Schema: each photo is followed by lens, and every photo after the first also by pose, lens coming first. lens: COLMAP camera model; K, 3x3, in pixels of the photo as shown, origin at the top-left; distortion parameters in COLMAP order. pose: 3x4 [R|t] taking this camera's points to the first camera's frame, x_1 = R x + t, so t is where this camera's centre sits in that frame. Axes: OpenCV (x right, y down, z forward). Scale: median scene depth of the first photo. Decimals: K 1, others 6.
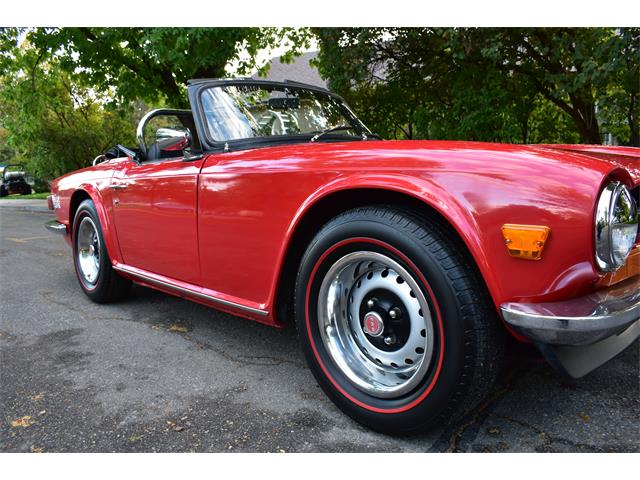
lens RADIAL K [[496.9, 0, 321.1], [0, 496.9, 240.8], [0, 0, 1]] dist [-0.099375, 0.015923]
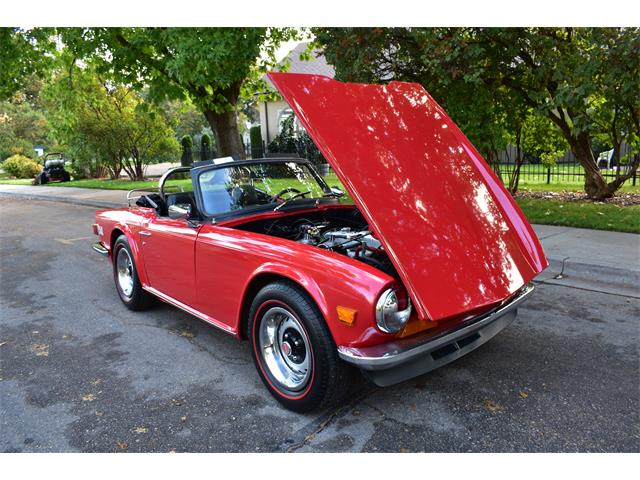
lens RADIAL K [[497.9, 0, 320.8], [0, 497.9, 240.7], [0, 0, 1]] dist [-0.099560, 0.017012]
pose [[0.997962, 0.008565, -0.063226, 0.148084], [-0.005567, 0.998859, 0.047431, -0.130509], [0.063561, -0.046983, 0.996871, -0.316062]]
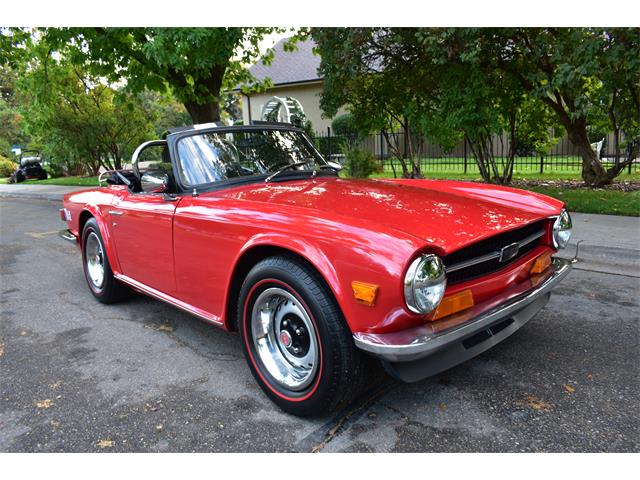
lens RADIAL K [[497.9, 0, 320.8], [0, 497.9, 240.7], [0, 0, 1]] dist [-0.099560, 0.017012]
pose [[0.999529, -0.002975, -0.030545, 0.111289], [0.004432, 0.998851, 0.047719, -0.079236], [0.030368, -0.047831, 0.998394, -0.176607]]
